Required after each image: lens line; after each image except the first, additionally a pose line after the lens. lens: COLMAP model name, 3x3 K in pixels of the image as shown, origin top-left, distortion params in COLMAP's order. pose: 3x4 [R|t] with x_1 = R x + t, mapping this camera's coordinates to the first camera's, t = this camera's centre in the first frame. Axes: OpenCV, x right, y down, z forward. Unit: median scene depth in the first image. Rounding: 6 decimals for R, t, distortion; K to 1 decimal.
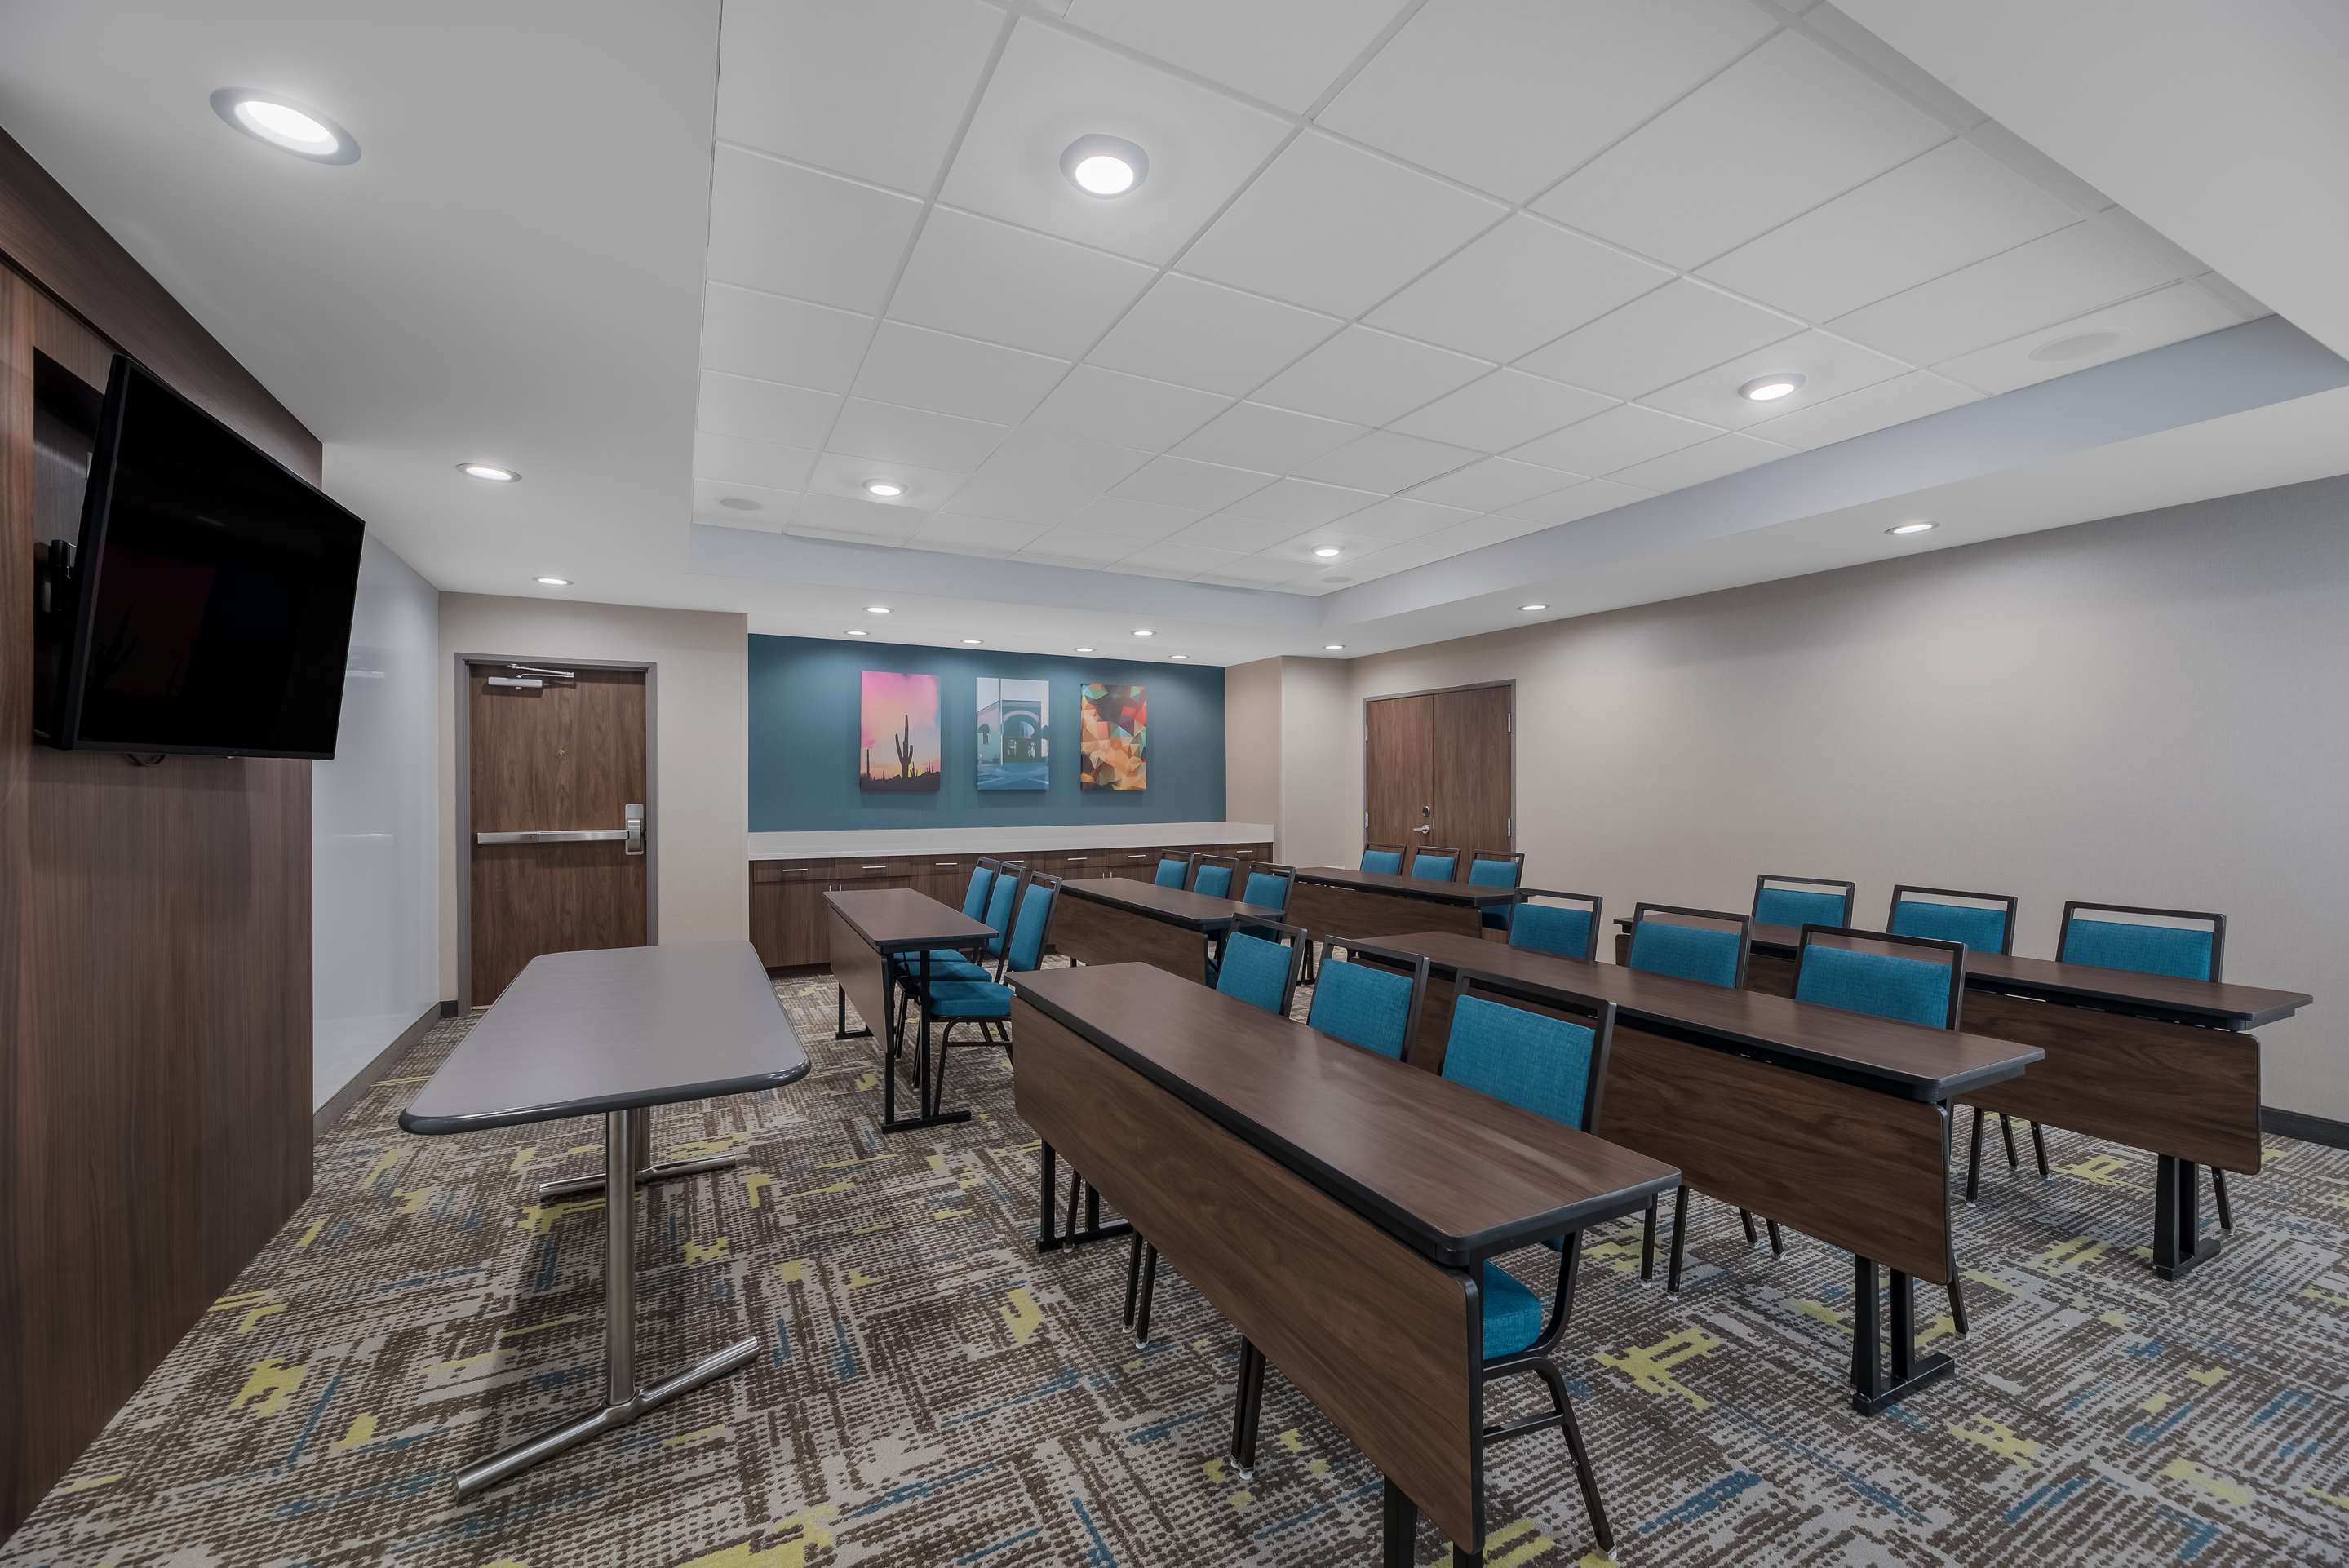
lens RADIAL K [[952.8, 0, 1174.5], [0, 952.8, 784.0], [0, 0, 1]] dist [0.000300, -0.000022]
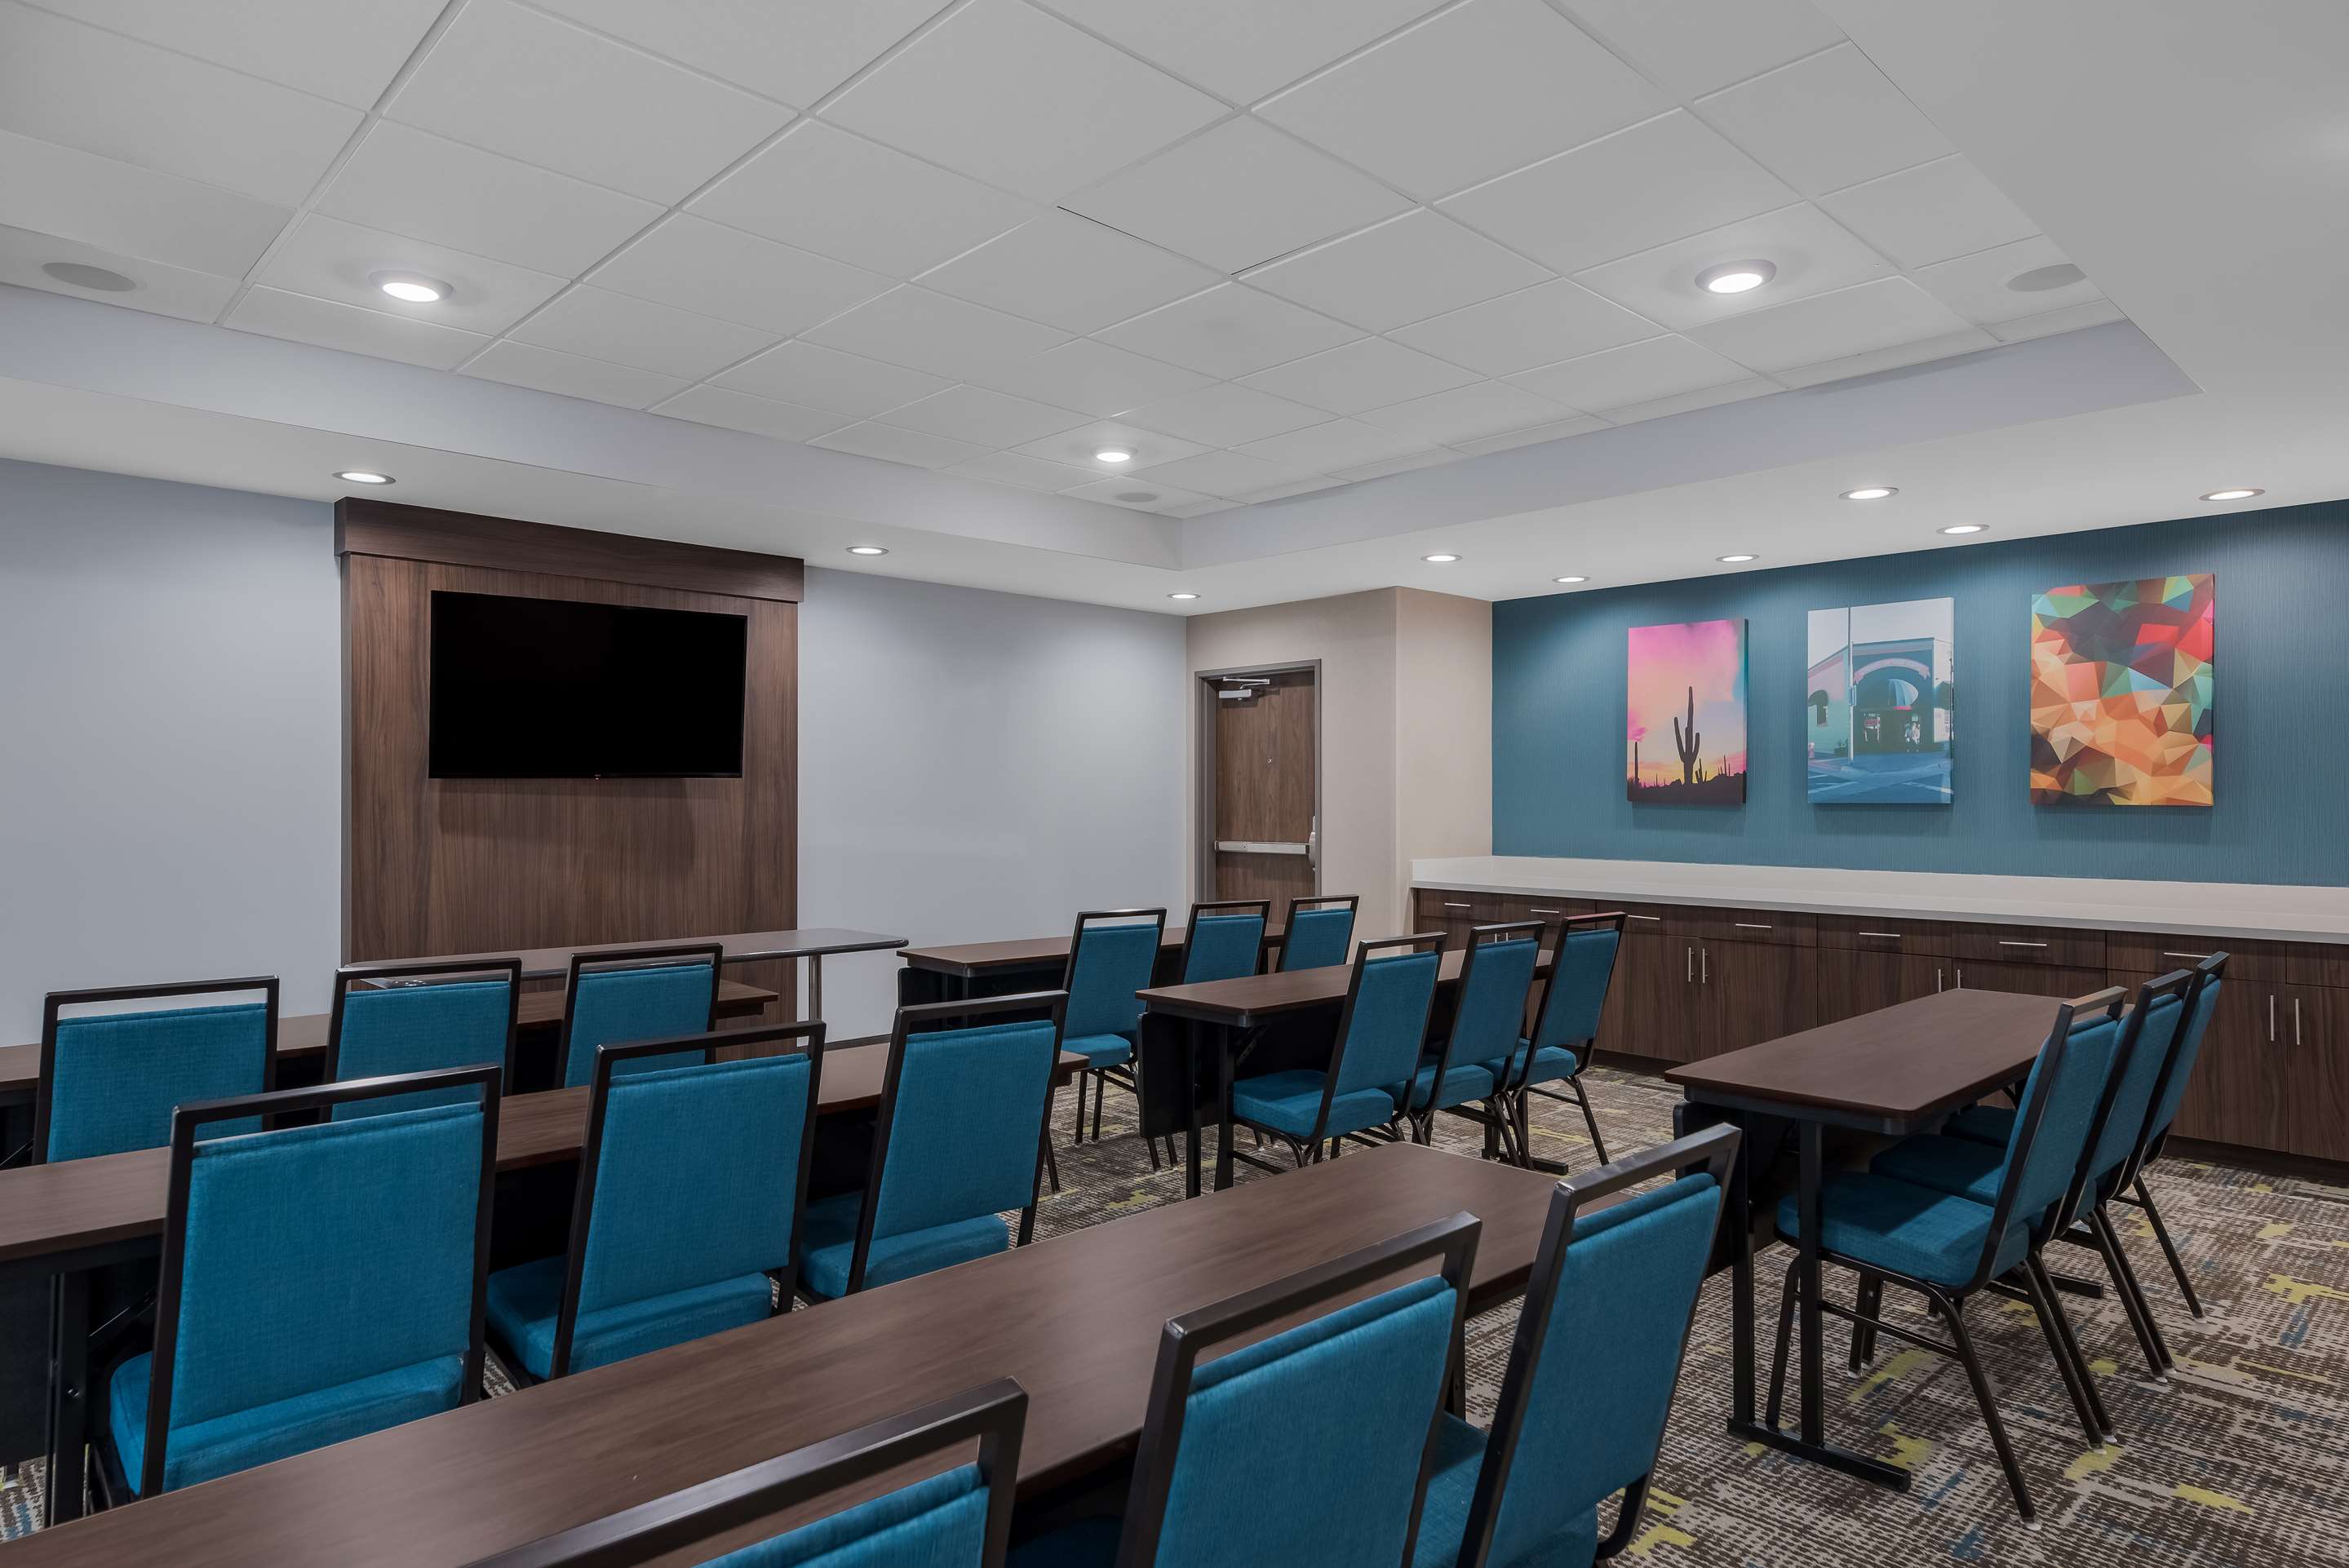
lens RADIAL K [[1328.4, 0, 1174.5], [0, 1328.4, 784.0], [0, 0, 1]] dist [0.003825, 0.000565]
pose [[0.262143, -0.008471, -0.964992, 0.473908], [0.000653, 0.999963, -0.008601, 0.001060], [0.965029, 0.001624, 0.262139, 0.403487]]
